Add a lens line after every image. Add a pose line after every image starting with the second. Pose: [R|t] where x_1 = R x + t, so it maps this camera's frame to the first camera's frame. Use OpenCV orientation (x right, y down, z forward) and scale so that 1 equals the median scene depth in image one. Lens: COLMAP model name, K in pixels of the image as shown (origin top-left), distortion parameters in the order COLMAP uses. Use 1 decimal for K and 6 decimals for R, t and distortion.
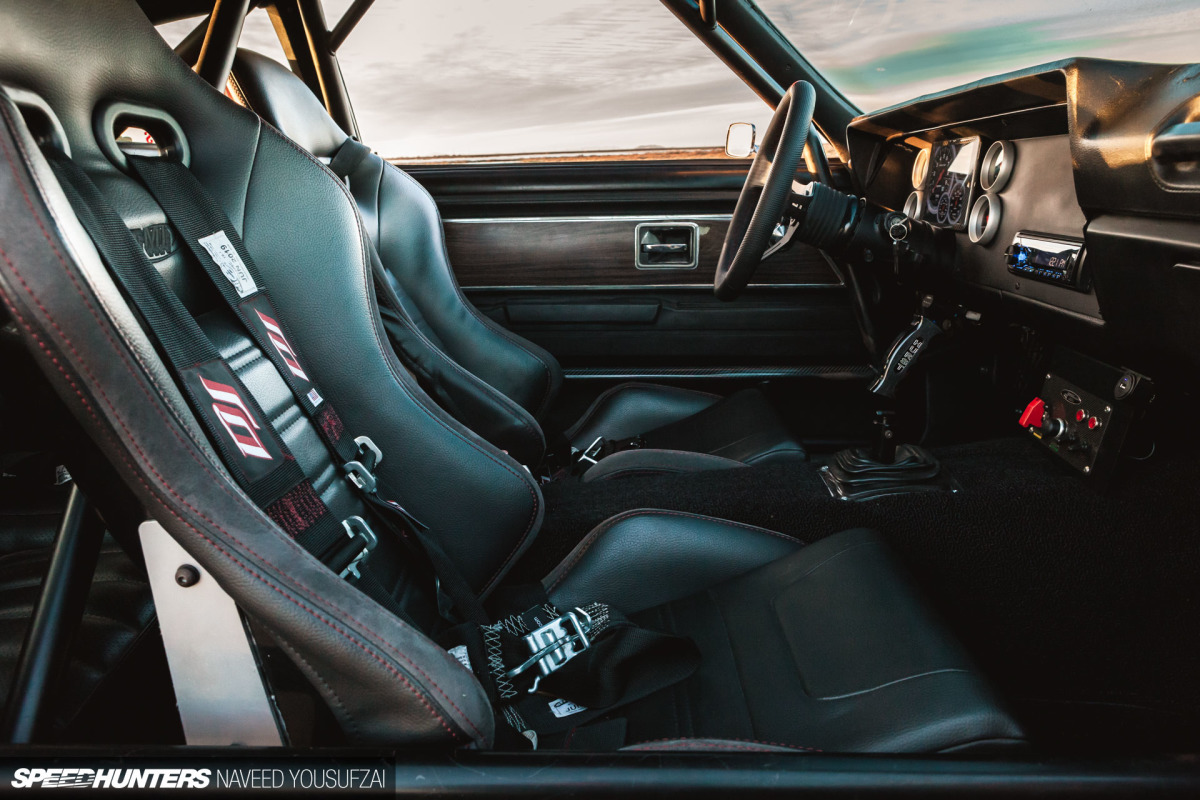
lens RADIAL K [[845.3, 0, 600.0], [0, 845.3, 400.0], [0, 0, 1]] dist [-0.021320, 0.000687]
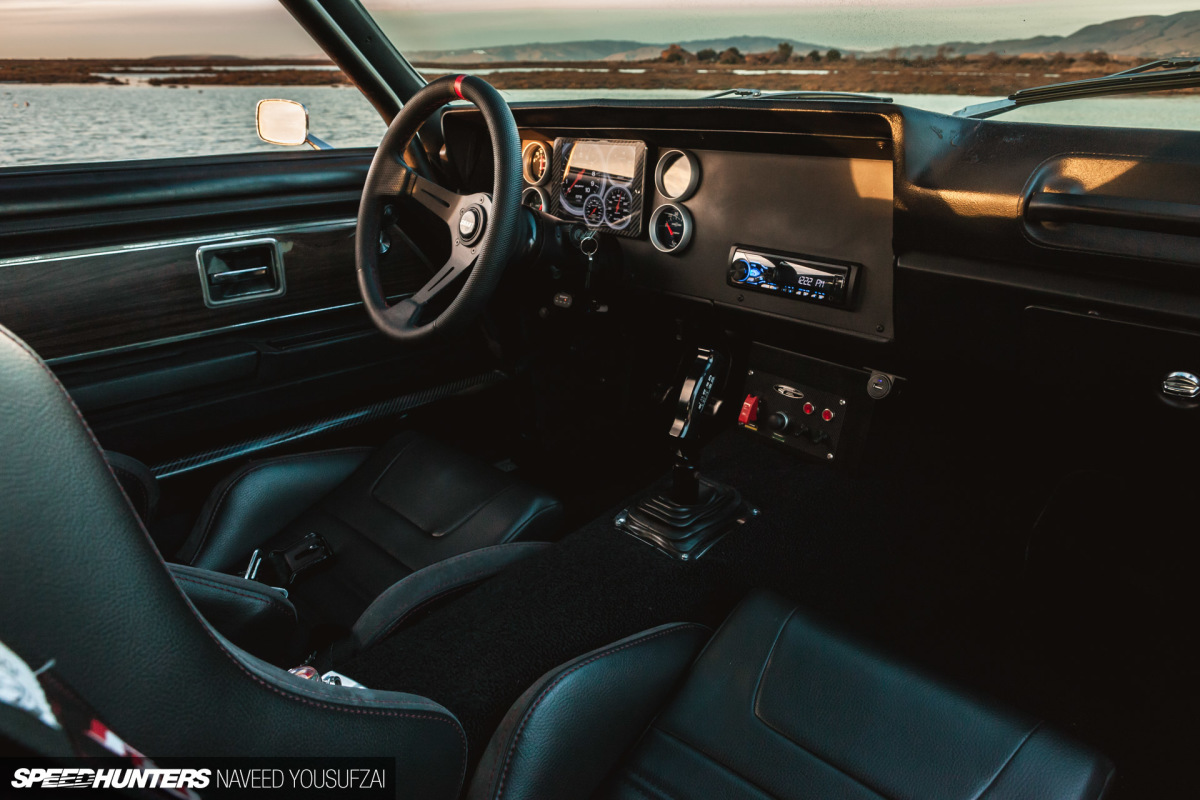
lens RADIAL K [[824.6, 0, 600.0], [0, 824.6, 400.0], [0, 0, 1]] dist [-0.048466, 0.043851]
pose [[0.700092, -0.238487, 0.673049, -0.244115], [0.174278, 0.971140, 0.162832, -0.151240], [-0.692458, 0.003300, 0.721450, 0.281048]]
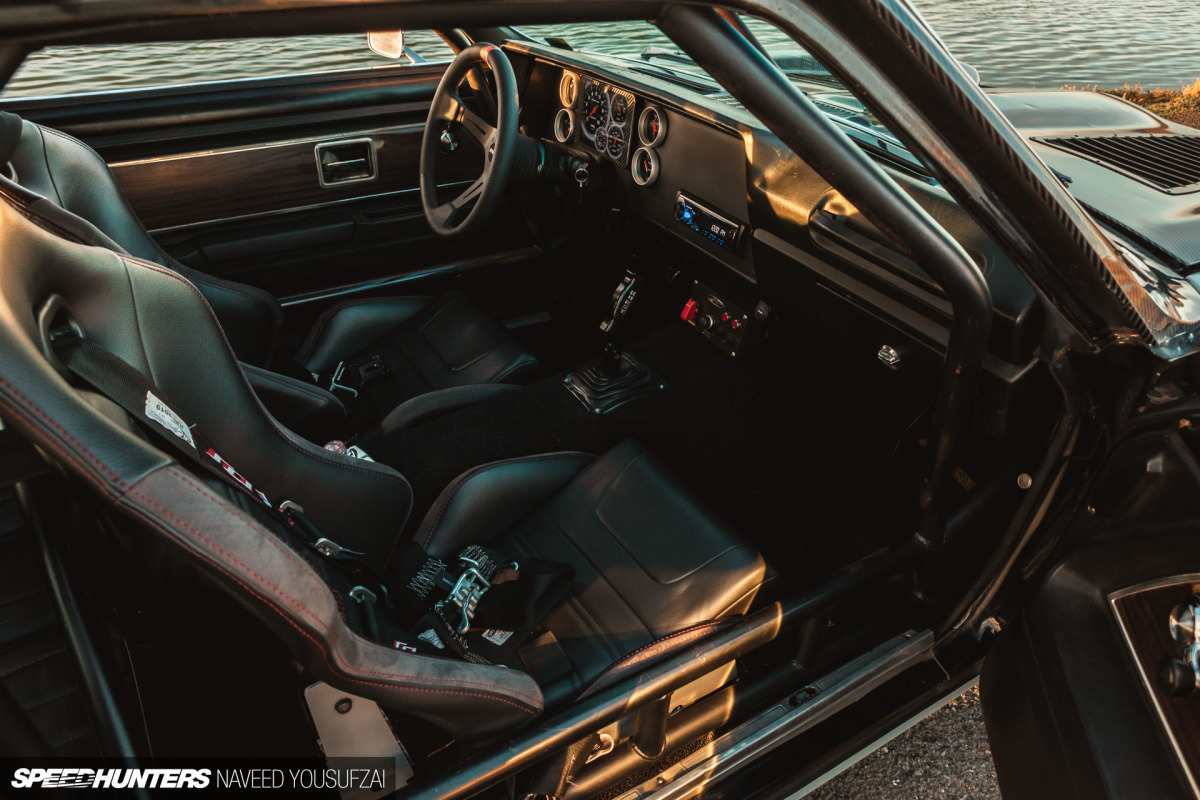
lens RADIAL K [[824.6, 0, 600.0], [0, 824.6, 400.0], [0, 0, 1]] dist [-0.048466, 0.043851]
pose [[0.839369, -0.264308, 0.474975, -0.245876], [0.094439, 0.931441, 0.351425, -0.264769], [-0.535296, -0.250119, 0.806783, -0.073073]]
